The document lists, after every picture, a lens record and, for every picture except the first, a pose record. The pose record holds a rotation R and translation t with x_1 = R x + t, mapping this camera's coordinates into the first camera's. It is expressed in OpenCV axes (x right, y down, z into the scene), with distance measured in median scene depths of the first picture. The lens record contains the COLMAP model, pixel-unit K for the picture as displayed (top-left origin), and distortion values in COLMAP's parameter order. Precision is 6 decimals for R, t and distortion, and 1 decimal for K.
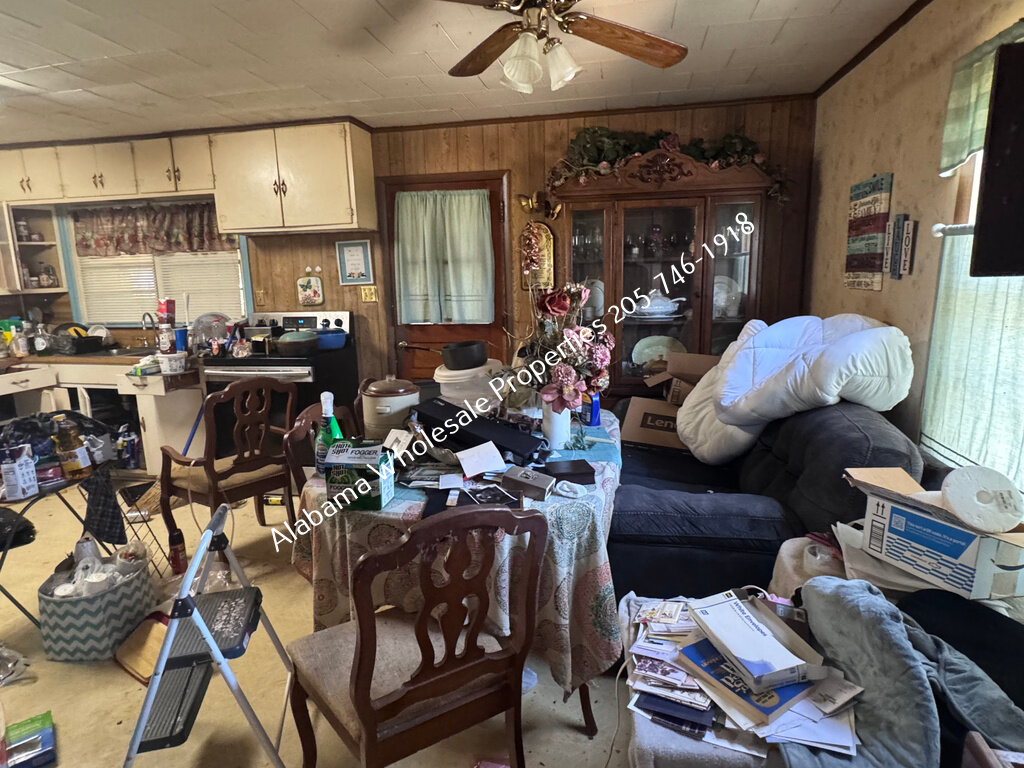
lens RADIAL K [[583.5, 0, 511.7], [0, 583.5, 384.5], [0, 0, 1]] dist [-0.002810, 0.001251]
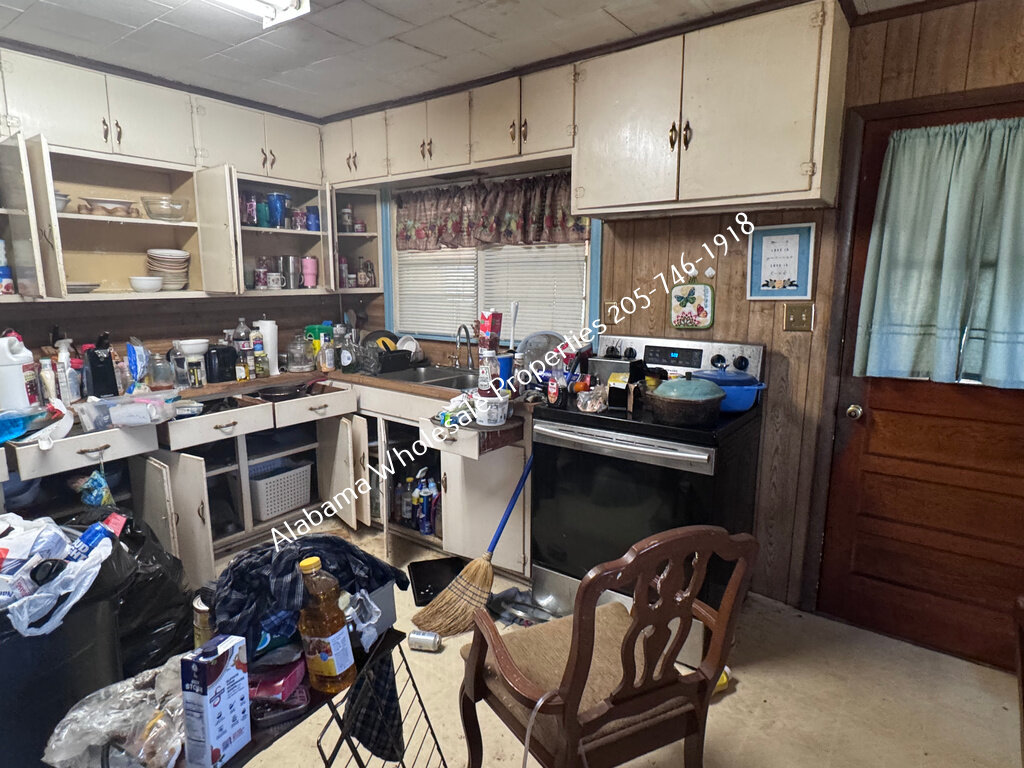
lens RADIAL K [[583.5, 0, 513.3], [0, 583.5, 383.0], [0, 0, 1]] dist [-0.002810, 0.001251]
pose [[0.898296, 0.101971, -0.427394, -0.252191], [-0.103272, 0.994448, 0.020207, -0.074691], [0.427082, 0.025986, 0.903840, 0.369109]]
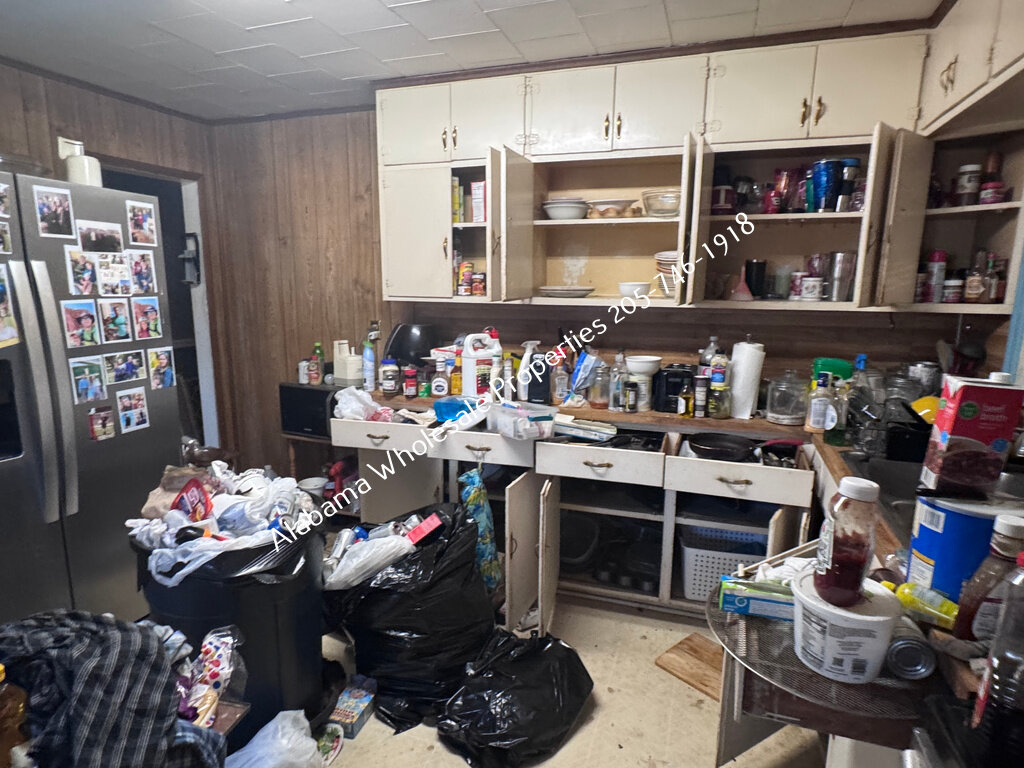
lens RADIAL K [[583.5, 0, 512.1], [0, 583.5, 387.2], [0, 0, 1]] dist [-0.002810, 0.001251]
pose [[-0.148668, 0.204615, -0.967487, -0.301072], [-0.186504, 0.955000, 0.230633, -0.155981], [0.971141, 0.214728, -0.103816, 0.781205]]
